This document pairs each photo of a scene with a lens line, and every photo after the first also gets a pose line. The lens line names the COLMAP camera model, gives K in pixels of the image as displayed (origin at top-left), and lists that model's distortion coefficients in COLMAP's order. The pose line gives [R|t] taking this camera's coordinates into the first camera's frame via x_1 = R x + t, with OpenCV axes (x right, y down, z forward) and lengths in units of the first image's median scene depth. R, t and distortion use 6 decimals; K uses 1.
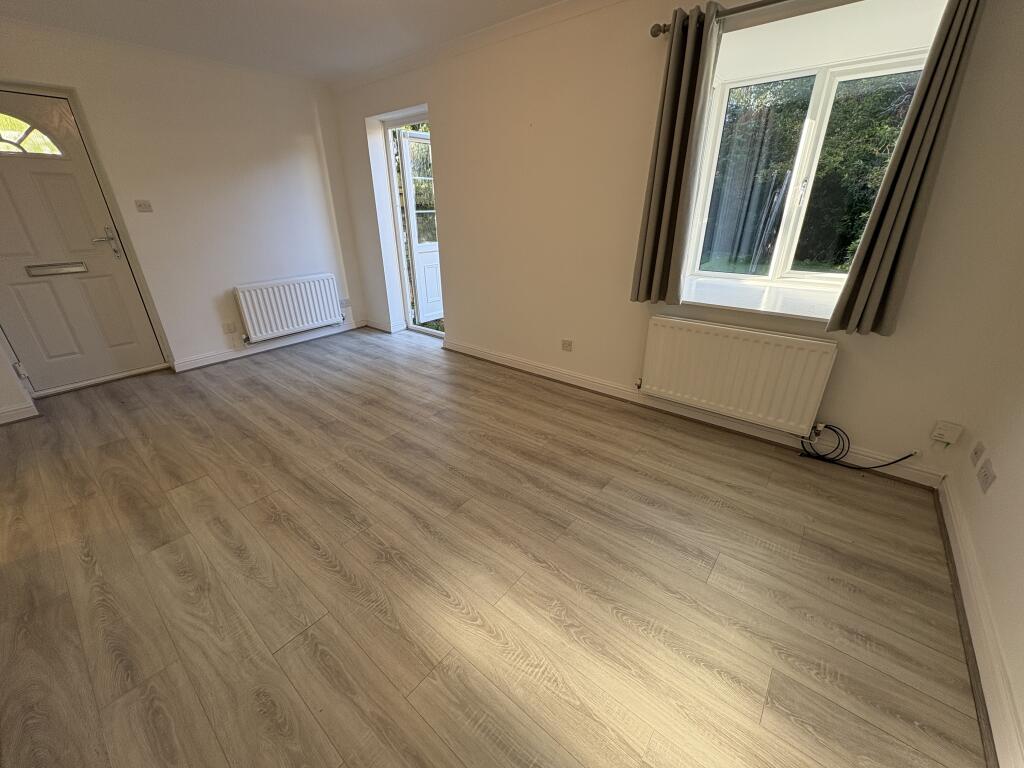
lens RADIAL K [[406.1, 0, 512.1], [0, 406.1, 384.2], [0, 0, 1]] dist [0.001472, 0.000420]
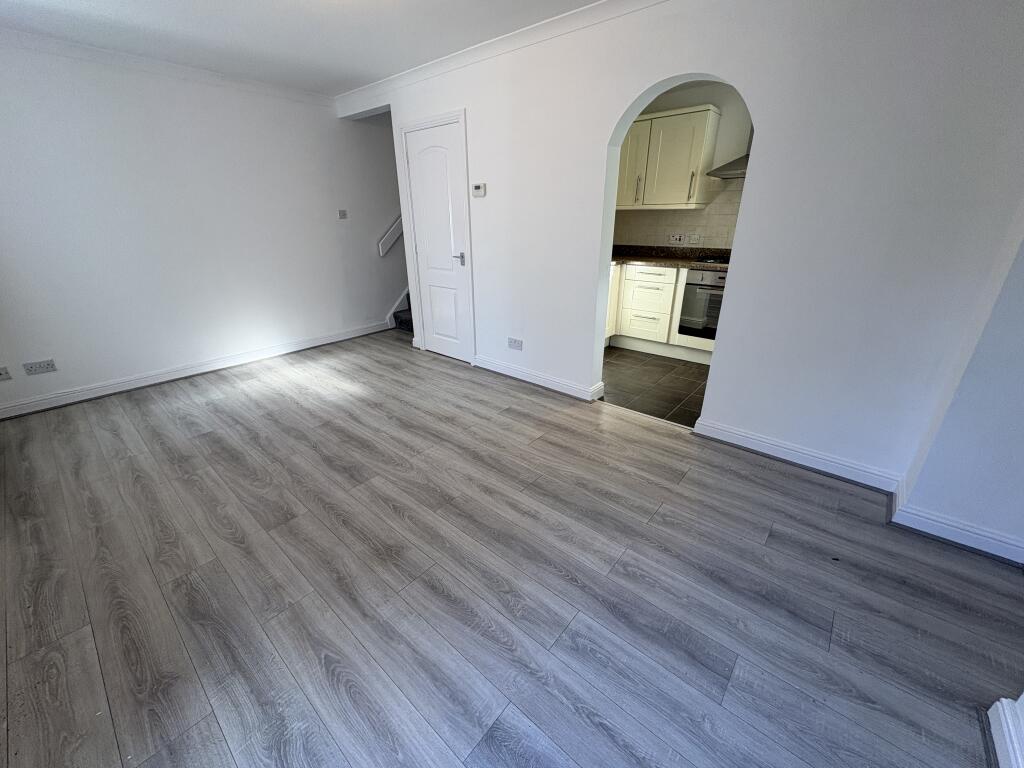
lens RADIAL K [[406.1, 0, 510.0], [0, 406.1, 385.6], [0, 0, 1]] dist [0.001472, 0.000420]
pose [[-0.999455, 0.009639, 0.031575, -0.684250], [0.029614, 0.684499, 0.728412, -0.672268], [-0.014592, 0.728950, -0.684411, 1.543695]]
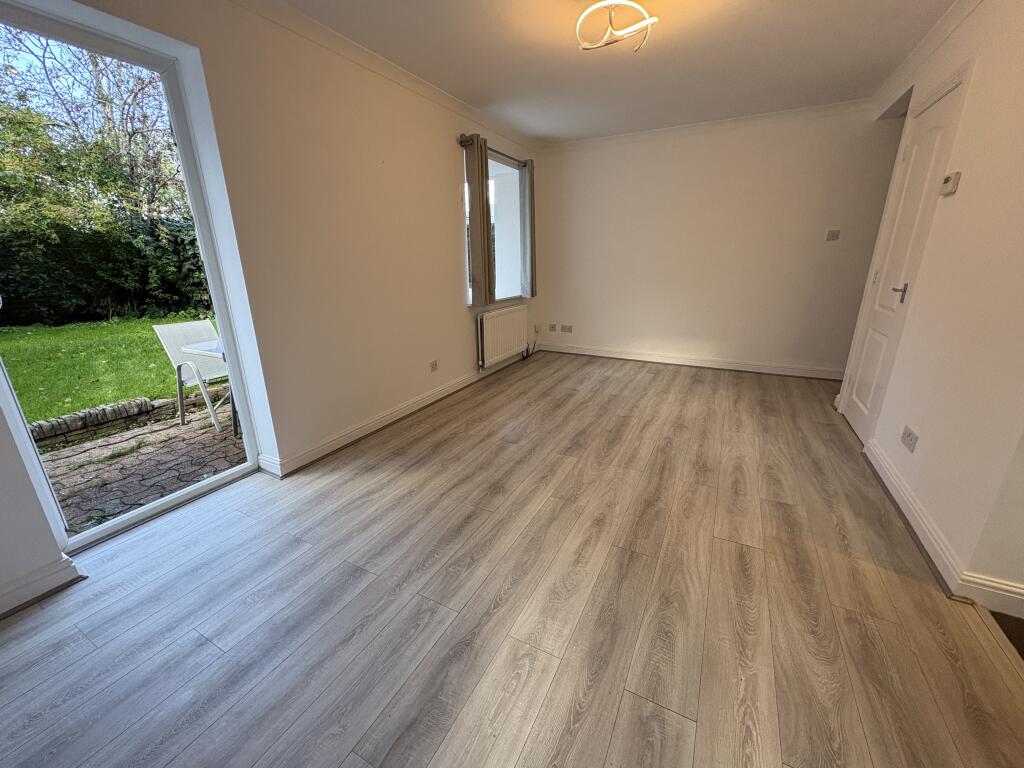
lens RADIAL K [[406.1, 0, 511.8], [0, 406.1, 384.7], [0, 0, 1]] dist [0.001472, 0.000420]
pose [[-0.195854, -0.281143, 0.939468, -1.256013], [0.413144, 0.845193, 0.339060, -0.445655], [-0.889356, 0.454542, -0.049382, 1.174652]]
